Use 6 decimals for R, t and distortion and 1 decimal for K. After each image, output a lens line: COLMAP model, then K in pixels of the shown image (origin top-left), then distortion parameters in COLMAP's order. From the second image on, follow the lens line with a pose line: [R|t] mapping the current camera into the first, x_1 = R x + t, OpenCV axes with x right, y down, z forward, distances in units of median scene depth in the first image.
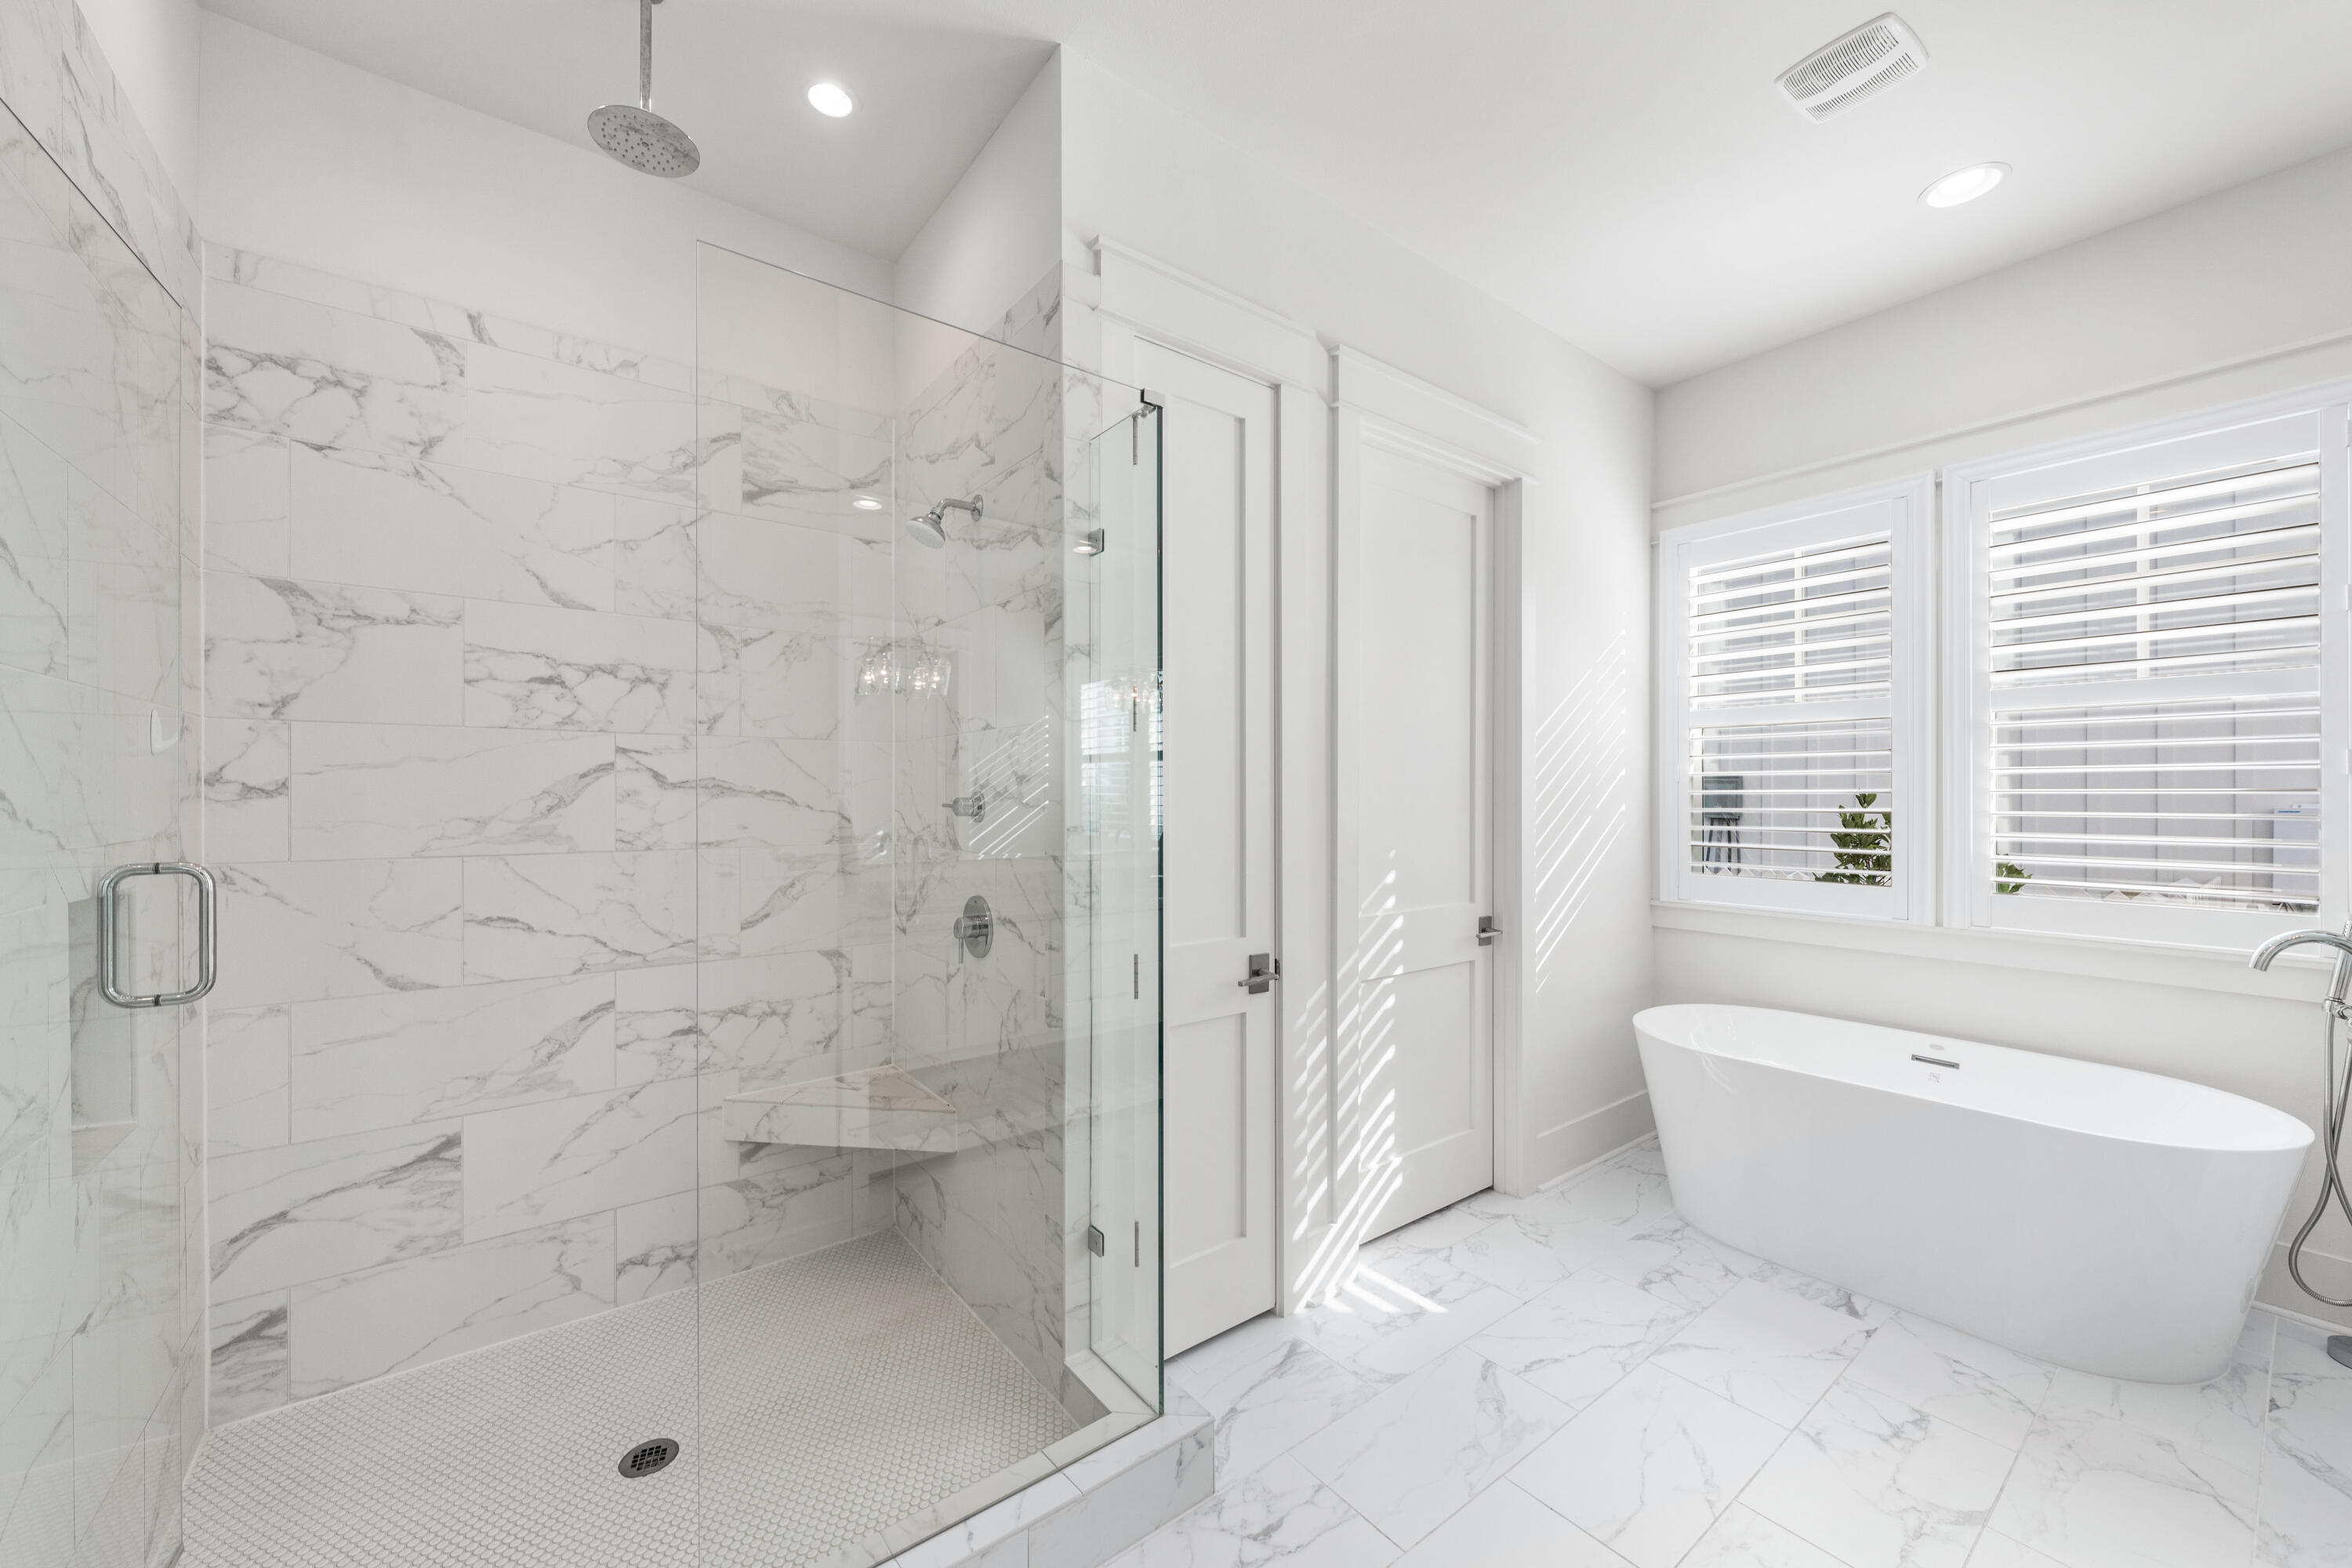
lens RADIAL K [[885.1, 0, 1176.7], [0, 885.1, 792.9], [0, 0, 1]] dist [-0.001142, 0.000463]
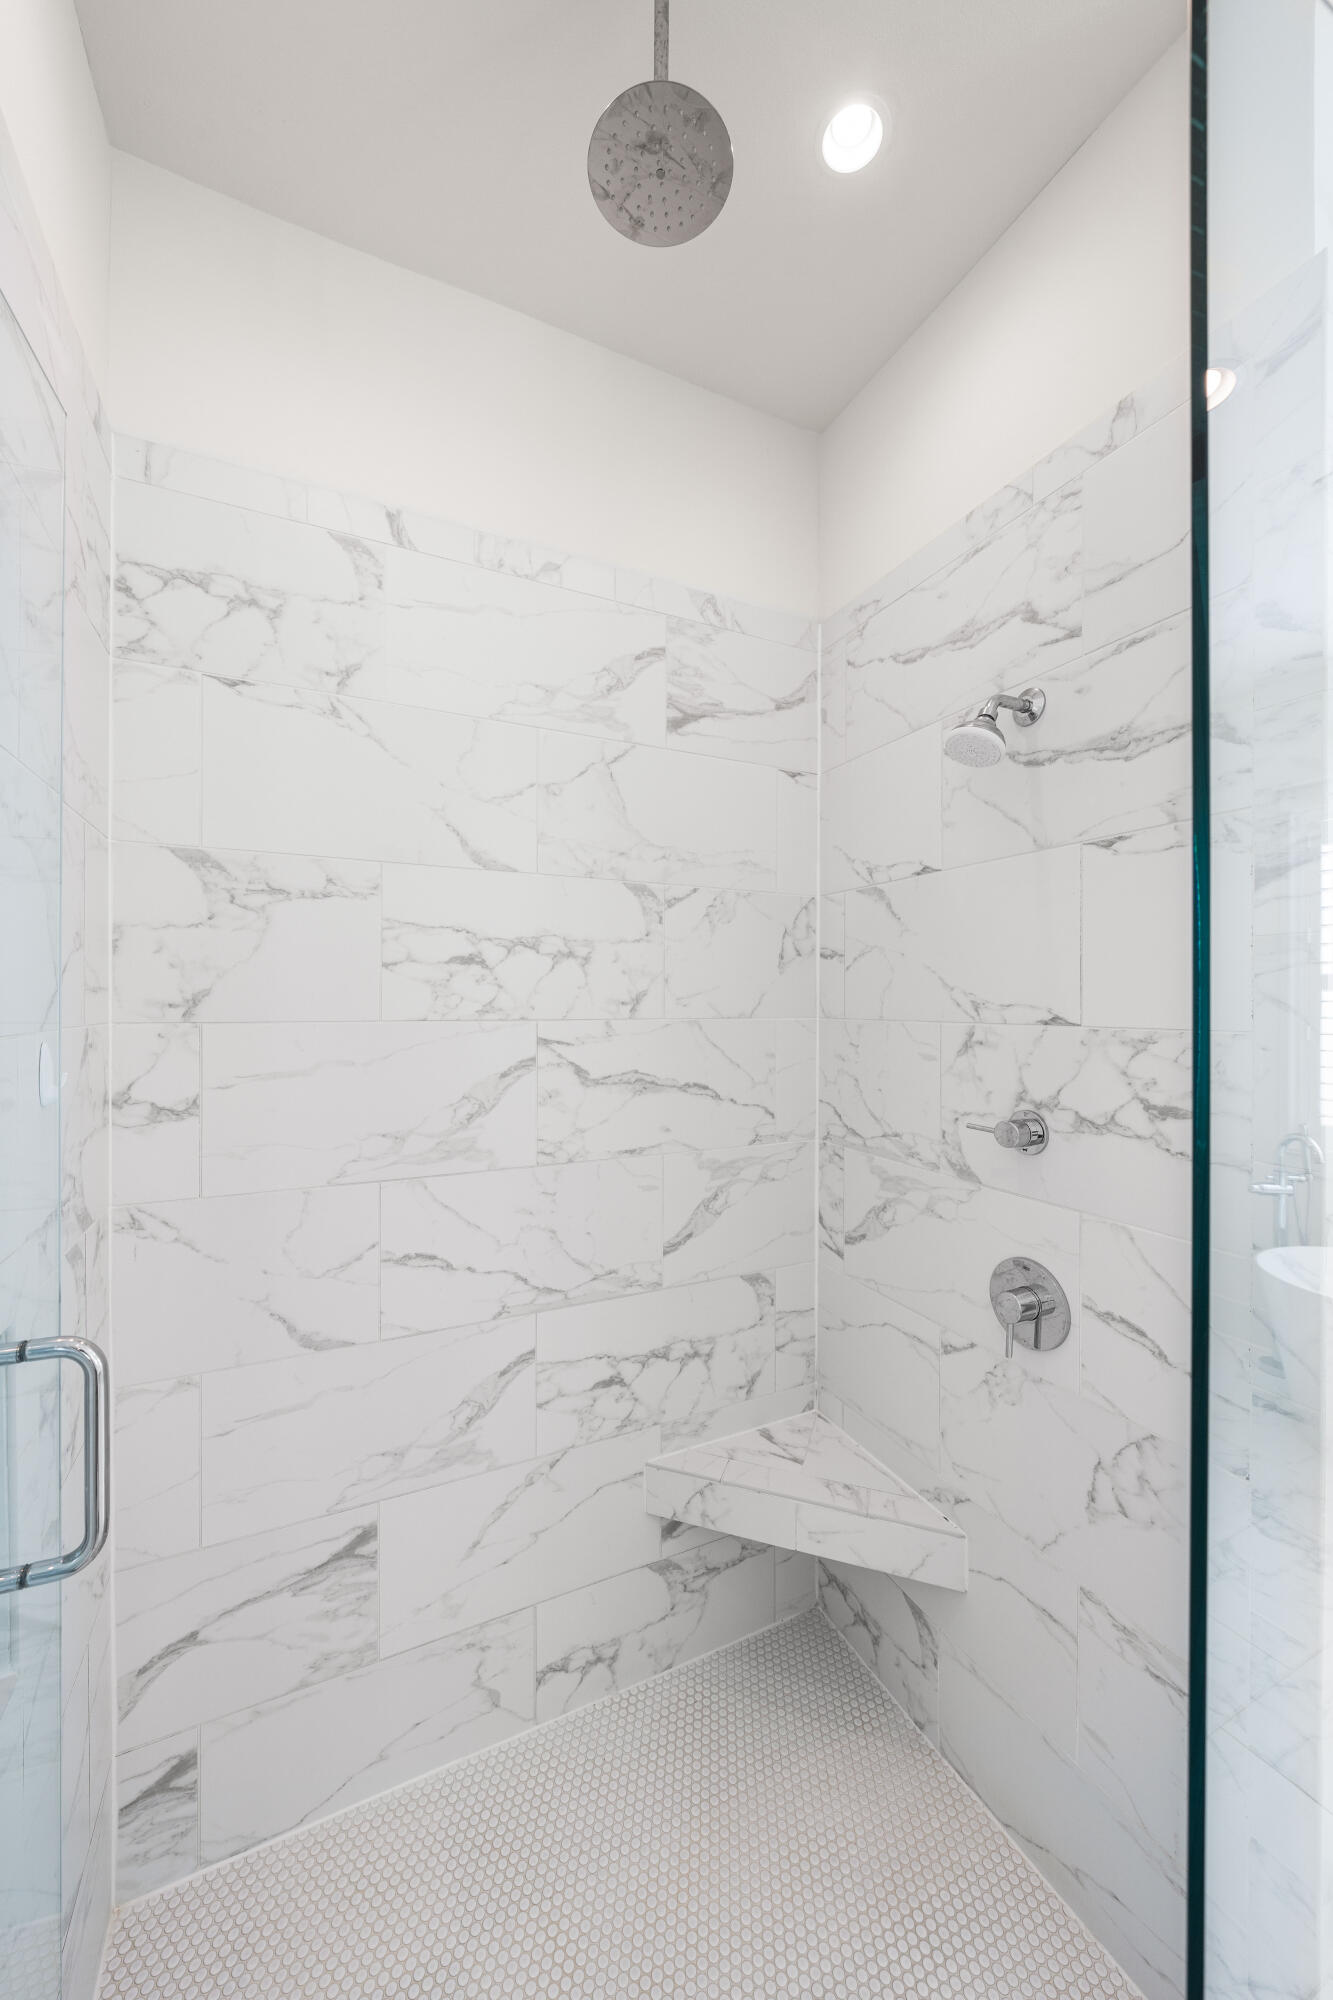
lens RADIAL K [[731.3, 0, 666.5], [0, 731.3, 1000.0], [0, 0, 1]] dist [-0.000759, -0.000256]
pose [[0.979078, 0.002706, -0.203466, -0.397600], [-0.002666, 0.999996, 0.000470, -0.091445], [0.203466, 0.000083, 0.979082, 0.381872]]
